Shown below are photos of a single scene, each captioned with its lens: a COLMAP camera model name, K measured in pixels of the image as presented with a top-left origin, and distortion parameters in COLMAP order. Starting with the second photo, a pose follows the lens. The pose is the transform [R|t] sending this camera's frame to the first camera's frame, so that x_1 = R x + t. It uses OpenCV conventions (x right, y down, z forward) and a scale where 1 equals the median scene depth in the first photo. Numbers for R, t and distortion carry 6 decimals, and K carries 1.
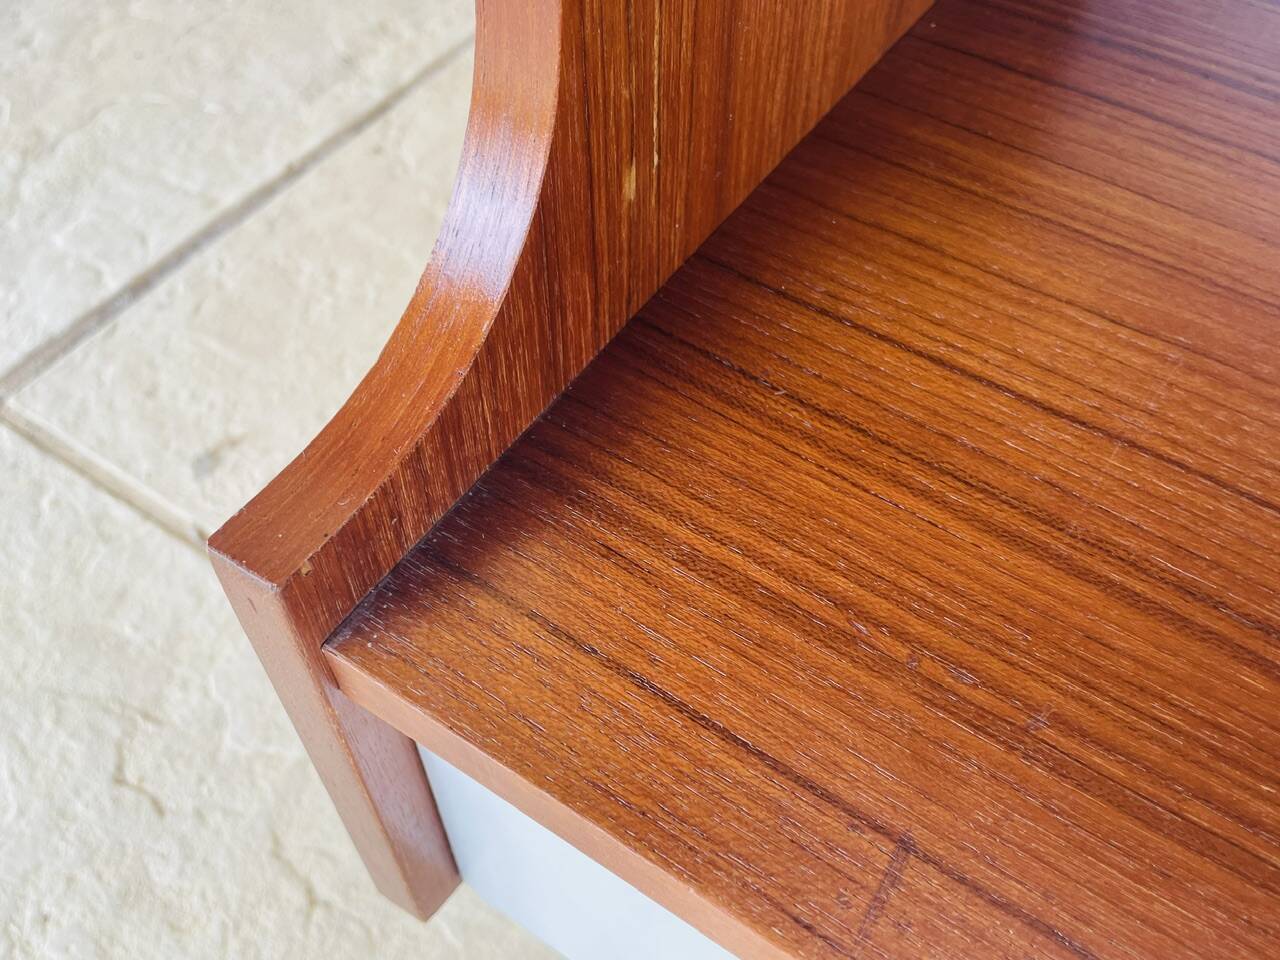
lens RADIAL K [[1208.7, 0, 625.8], [0, 1208.7, 493.3], [0, 0, 1]] dist [0.022192, 0.000000]
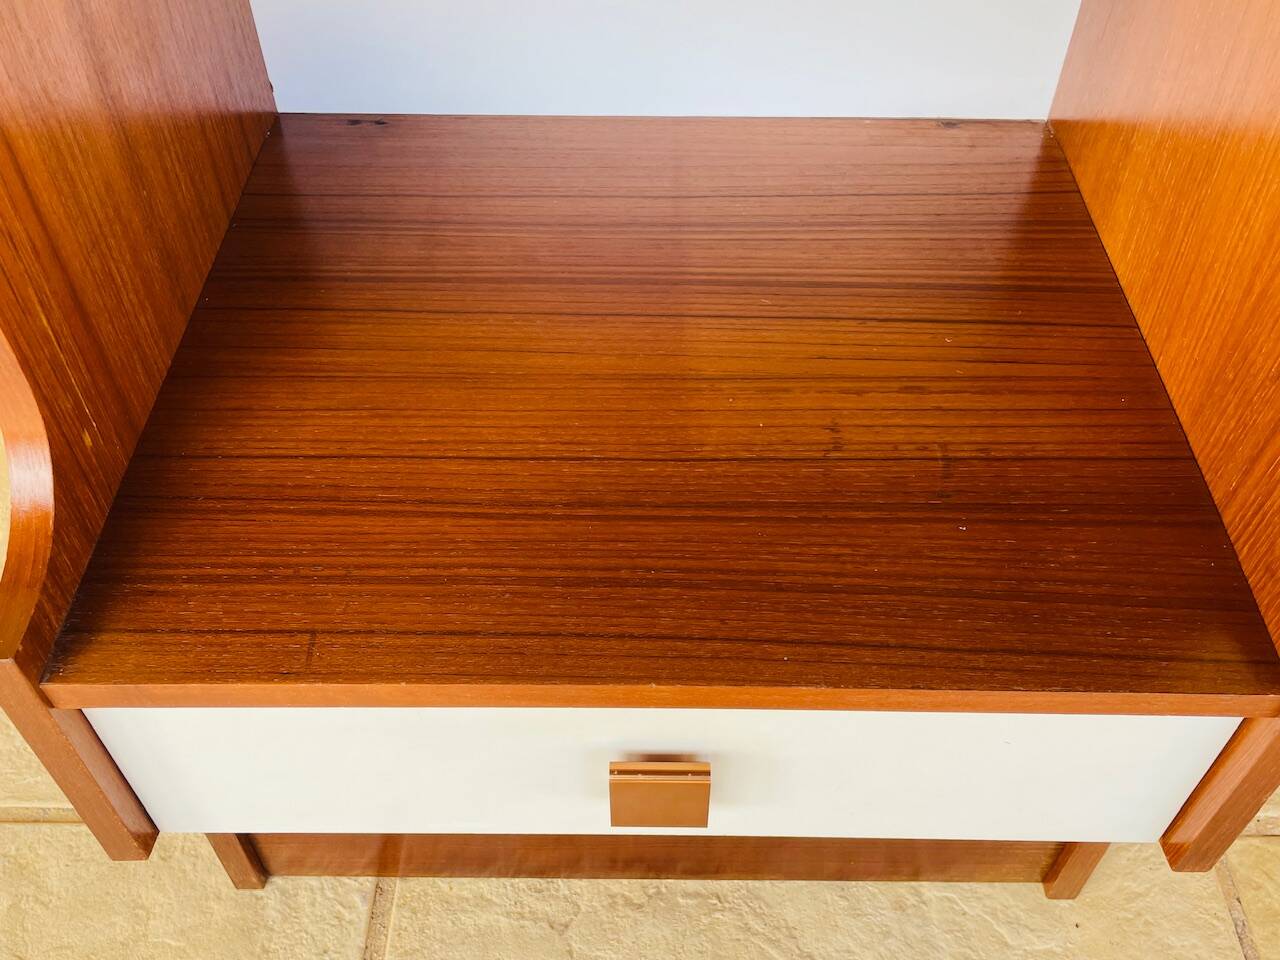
lens RADIAL K [[1171.9, 0, 642.7], [0, 1171.9, 487.2], [0, 0, 1]] dist [0.018259, 0.000000]
pose [[0.826742, -0.402923, 0.392620, -0.031458], [0.438107, 0.898923, -0.000011, 0.221183], [-0.352930, 0.172019, 0.919701, -1.095104]]
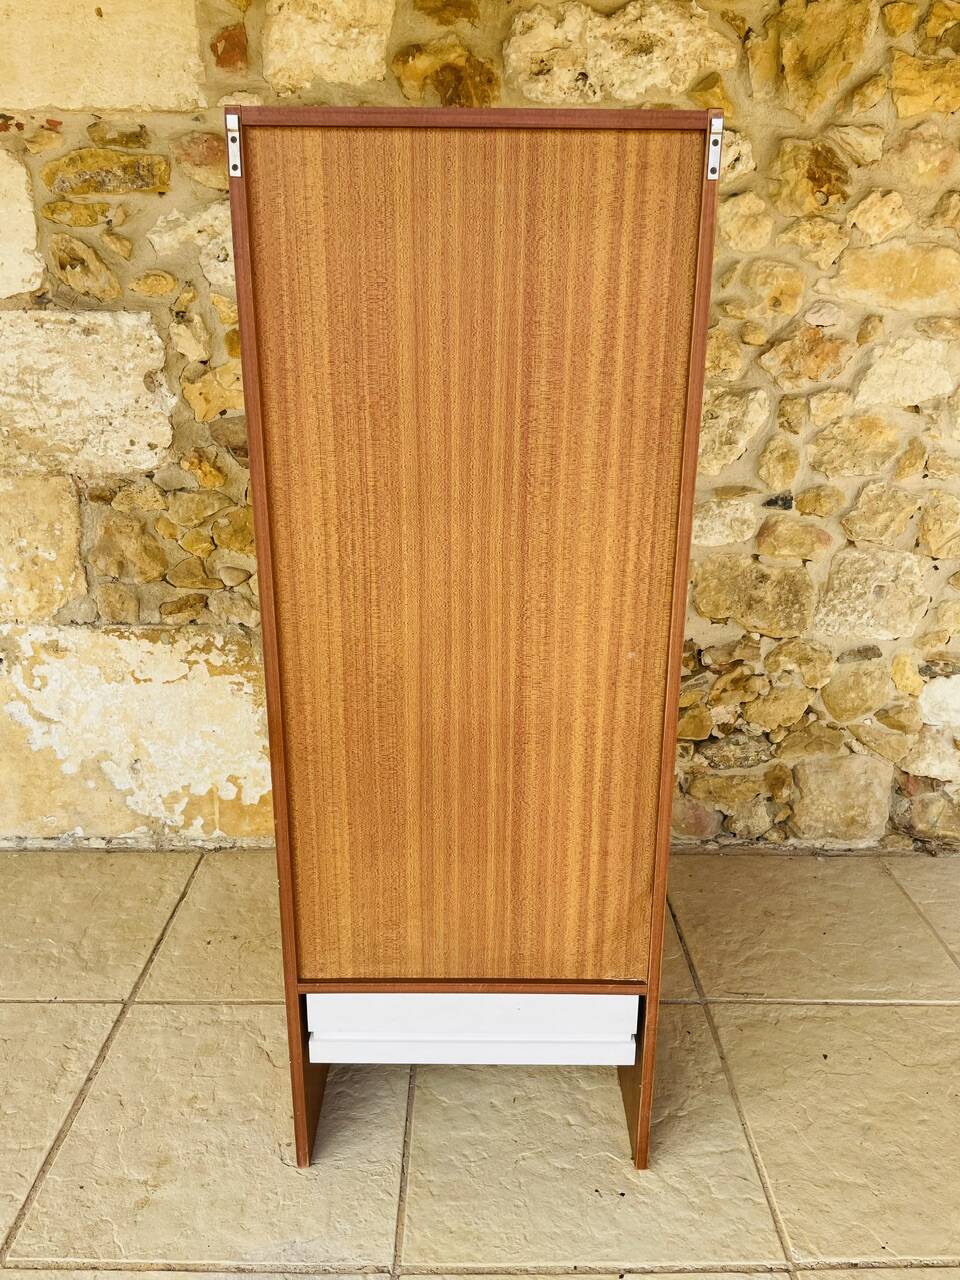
lens RADIAL K [[975.5, 0, 488.4], [0, 975.5, 636.9], [0, 0, 1]] dist [0.047666, -0.077521]
pose [[0.813435, -0.150994, 0.561716, -1.103193], [0.444594, 0.784090, -0.433058, 2.678651], [-0.375046, 0.602000, 0.704937, -5.183553]]
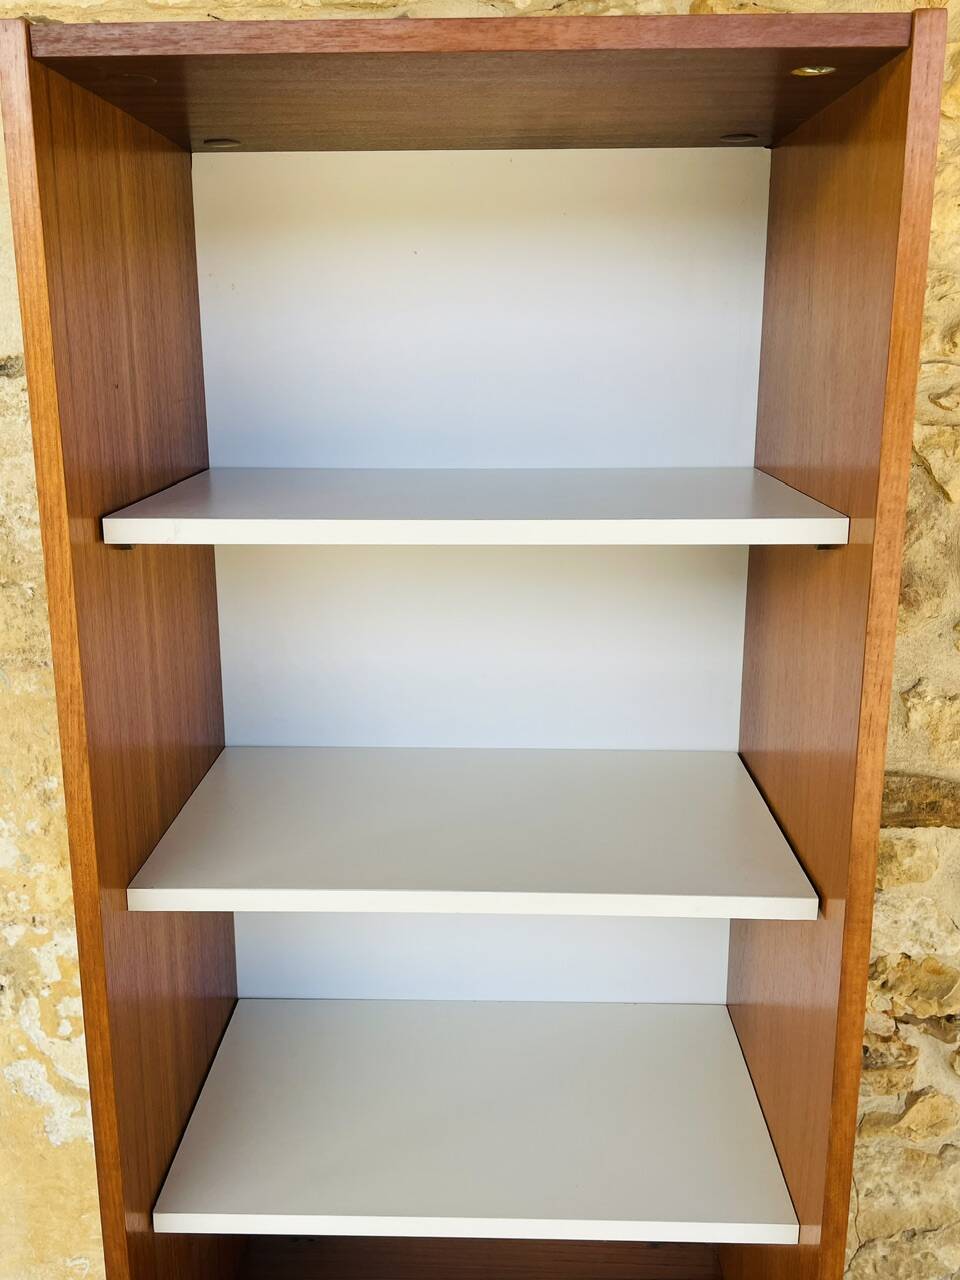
lens RADIAL K [[1171.9, 0, 469.7], [0, 1171.9, 607.5], [0, 0, 1]] dist [0.018259, 0.000000]
pose [[0.838804, -0.114074, 0.532348, -0.731073], [0.427974, 0.742548, -0.515229, -0.024897], [-0.336520, 0.660007, 0.671673, -3.346972]]
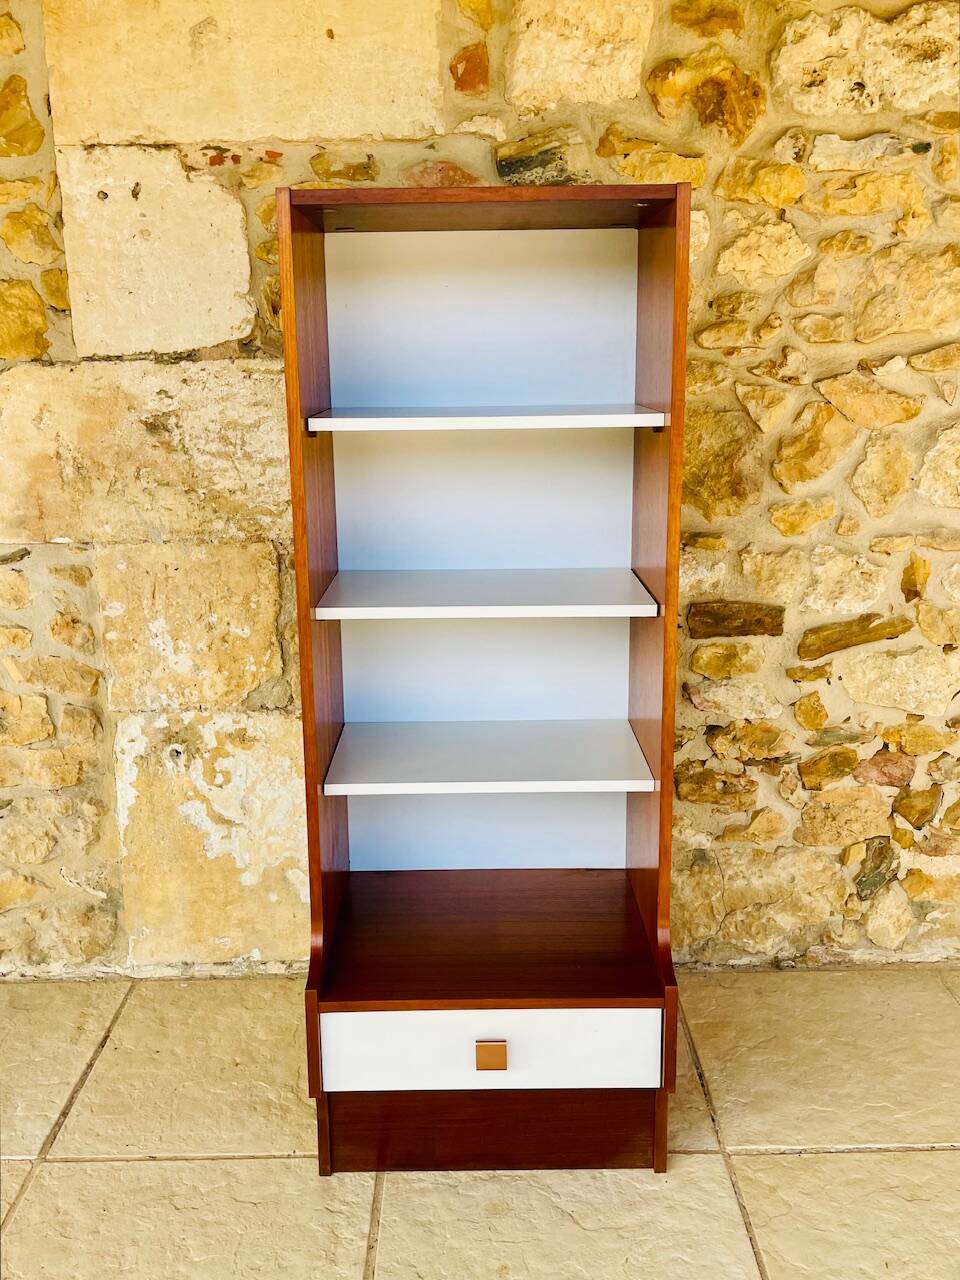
lens RADIAL K [[1171.9, 0, 475.1], [0, 1171.9, 624.7], [0, 0, 1]] dist [0.018259, 0.000000]
pose [[0.821392, -0.124043, 0.556712, -2.639356], [0.453949, 0.733122, -0.506422, 2.083659], [-0.345320, 0.668690, 0.658489, -4.738637]]
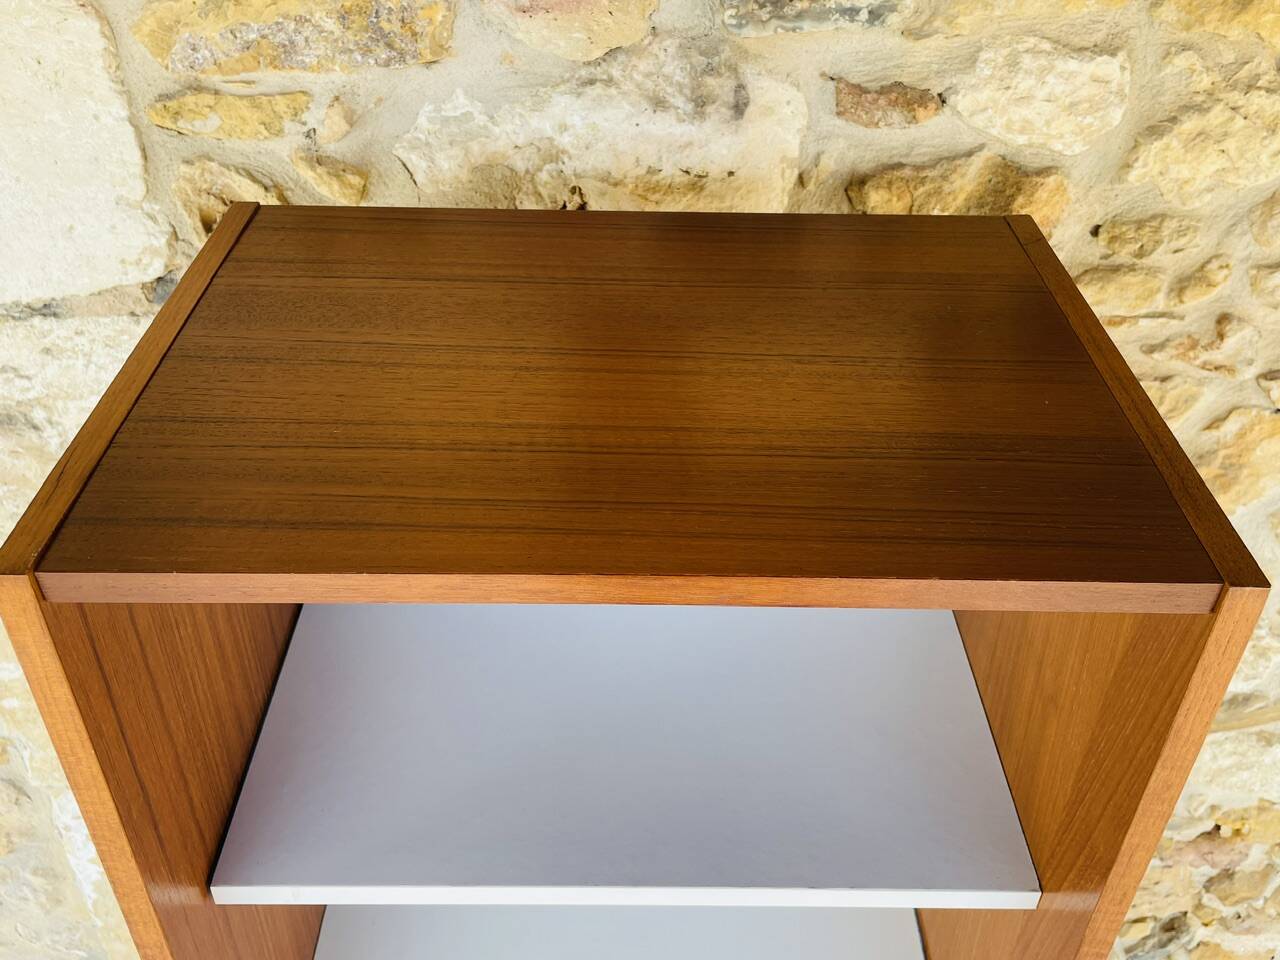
lens RADIAL K [[1171.9, 0, 640.9], [0, 1171.9, 473.8], [0, 0, 1]] dist [0.018259, 0.000000]
pose [[0.819278, -0.316806, 0.477931, -0.120260], [0.436031, 0.885508, -0.160475, -1.965043], [-0.372372, 0.339866, 0.863614, -4.087402]]
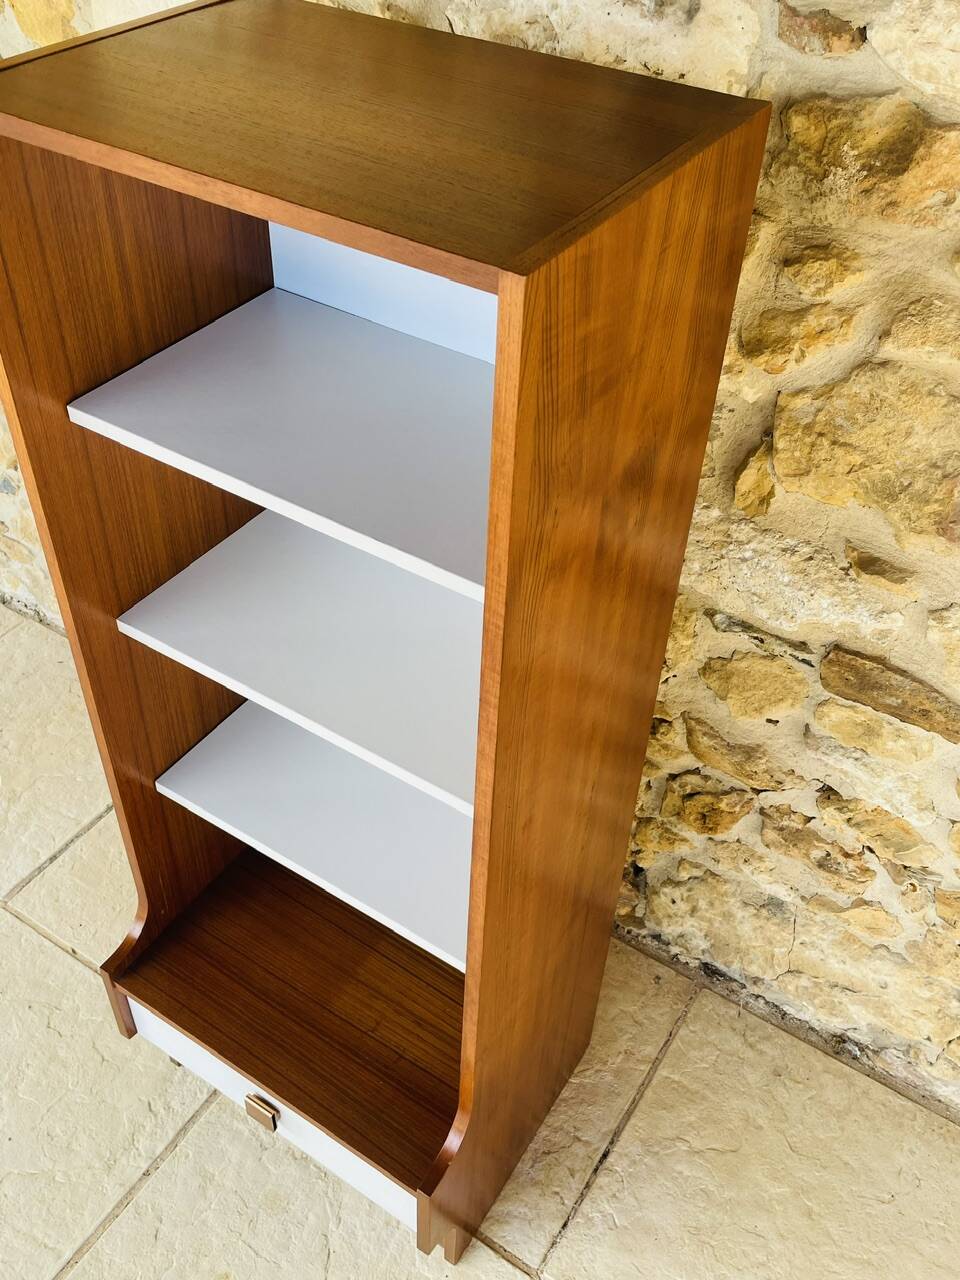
lens RADIAL K [[1171.9, 0, 463.9], [0, 1171.9, 631.8], [0, 0, 1]] dist [0.018259, 0.000000]
pose [[0.998924, 0.012798, 0.044567, 1.201946], [-0.004373, 0.982871, -0.184241, -0.514805], [-0.046161, 0.183848, 0.981870, -5.107999]]
